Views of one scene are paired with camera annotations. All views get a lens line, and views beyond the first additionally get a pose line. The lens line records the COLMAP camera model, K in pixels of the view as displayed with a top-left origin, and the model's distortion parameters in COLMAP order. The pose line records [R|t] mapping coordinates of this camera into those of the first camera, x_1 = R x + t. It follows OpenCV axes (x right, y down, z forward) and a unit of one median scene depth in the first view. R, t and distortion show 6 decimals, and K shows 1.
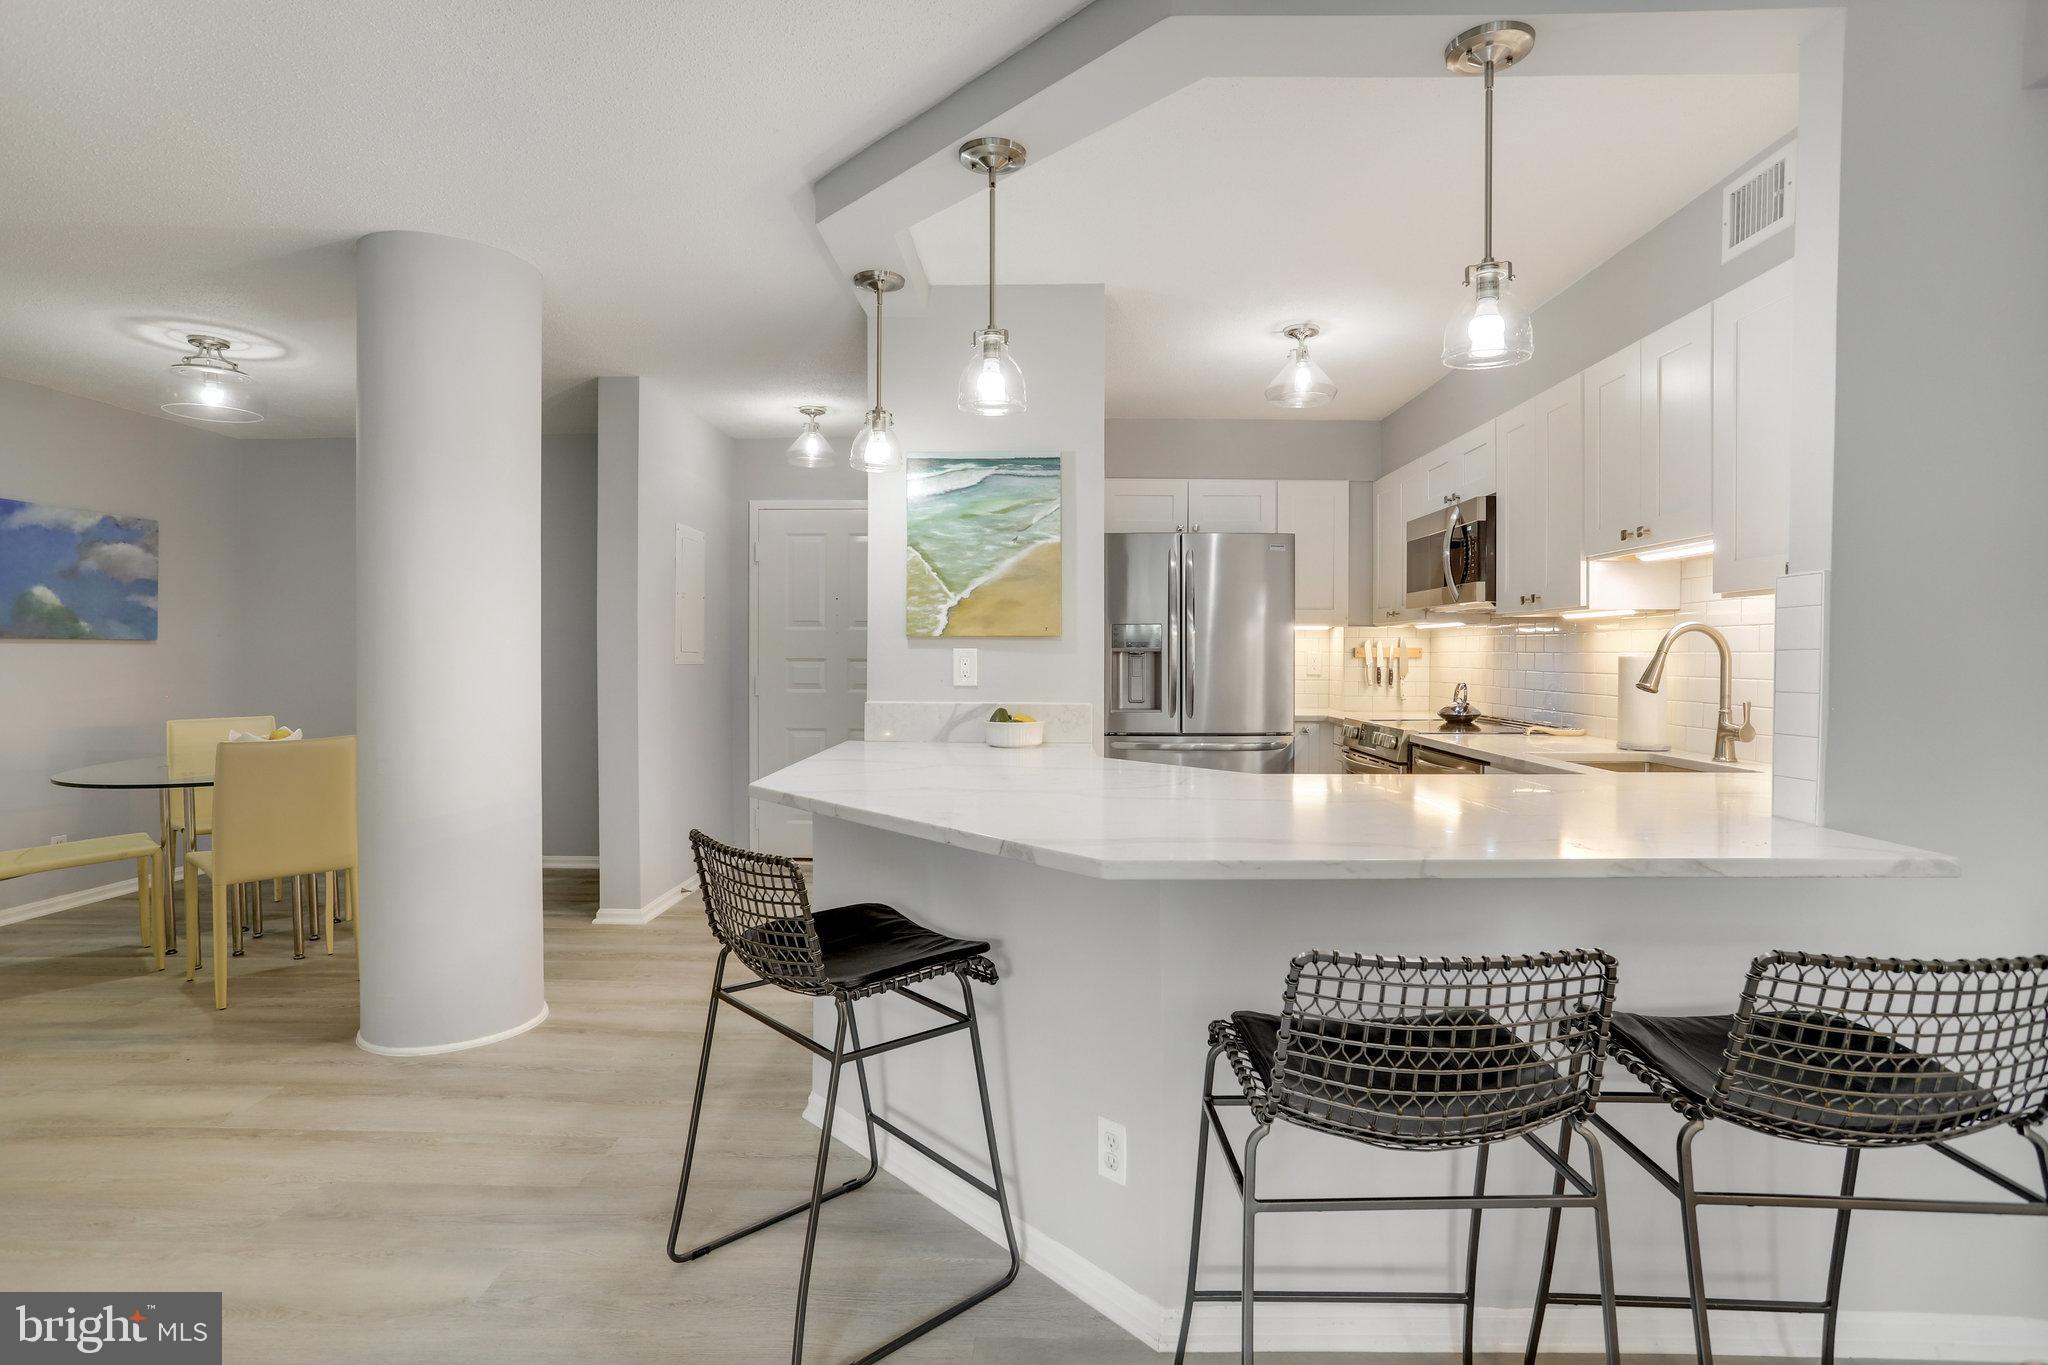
lens RADIAL K [[999.5, 0, 1040.1], [0, 999.5, 671.4], [0, 0, 1]] dist [-0.053905, 0.027712]
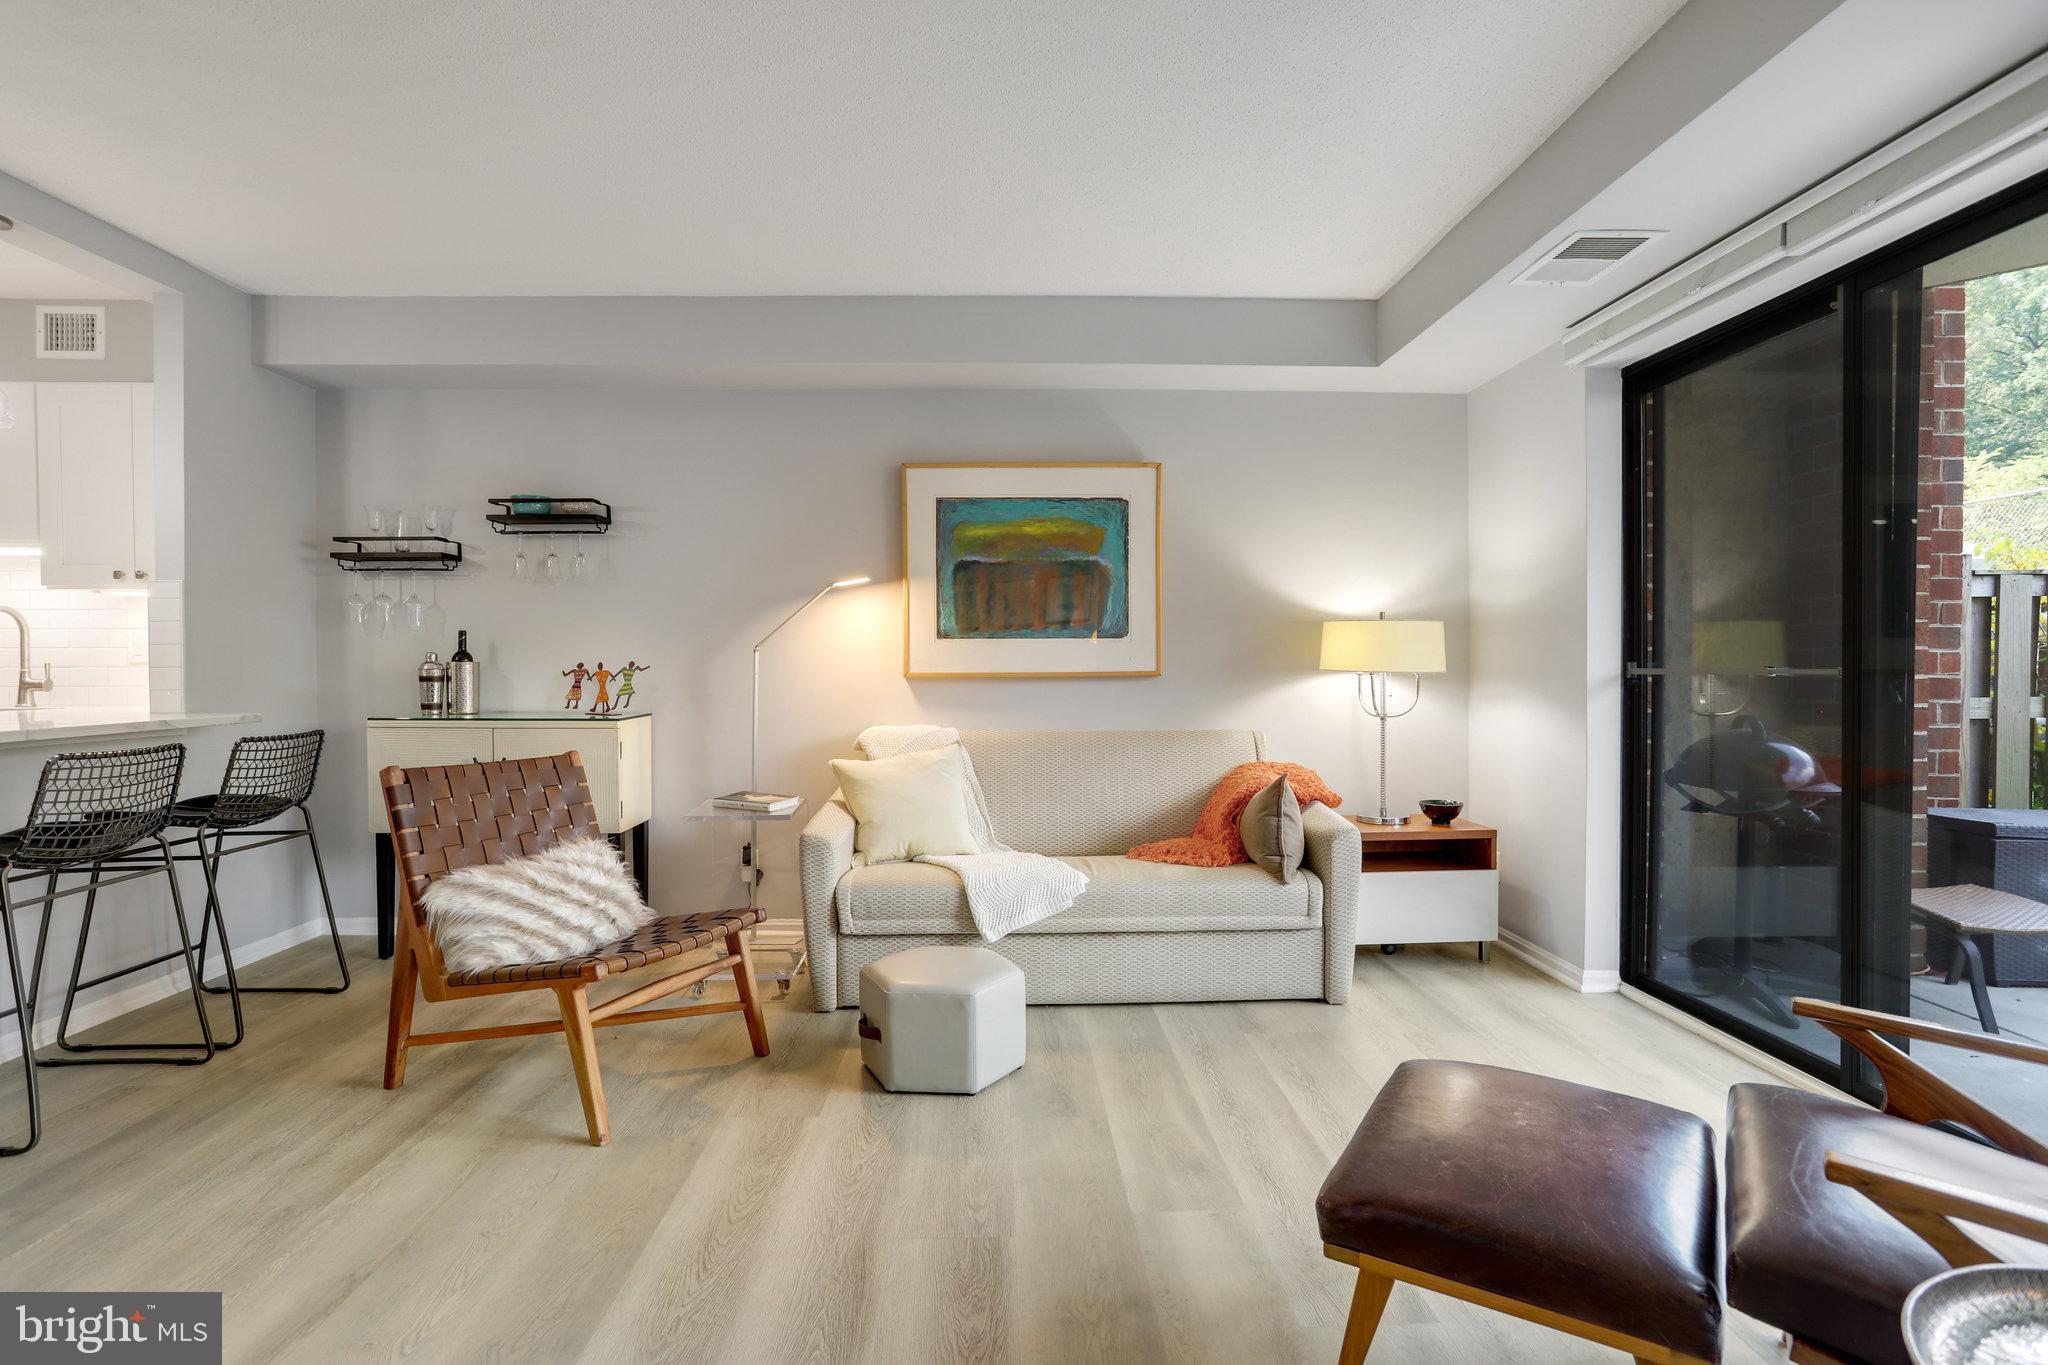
lens RADIAL K [[999.5, 0, 1021.4], [0, 999.5, 673.8], [0, 0, 1]] dist [-0.053905, 0.027712]
pose [[-0.037272, -0.013288, 0.999217, -0.533183], [0.019465, 0.999712, 0.014020, 0.038559], [-0.999116, 0.019973, -0.037002, -0.255692]]
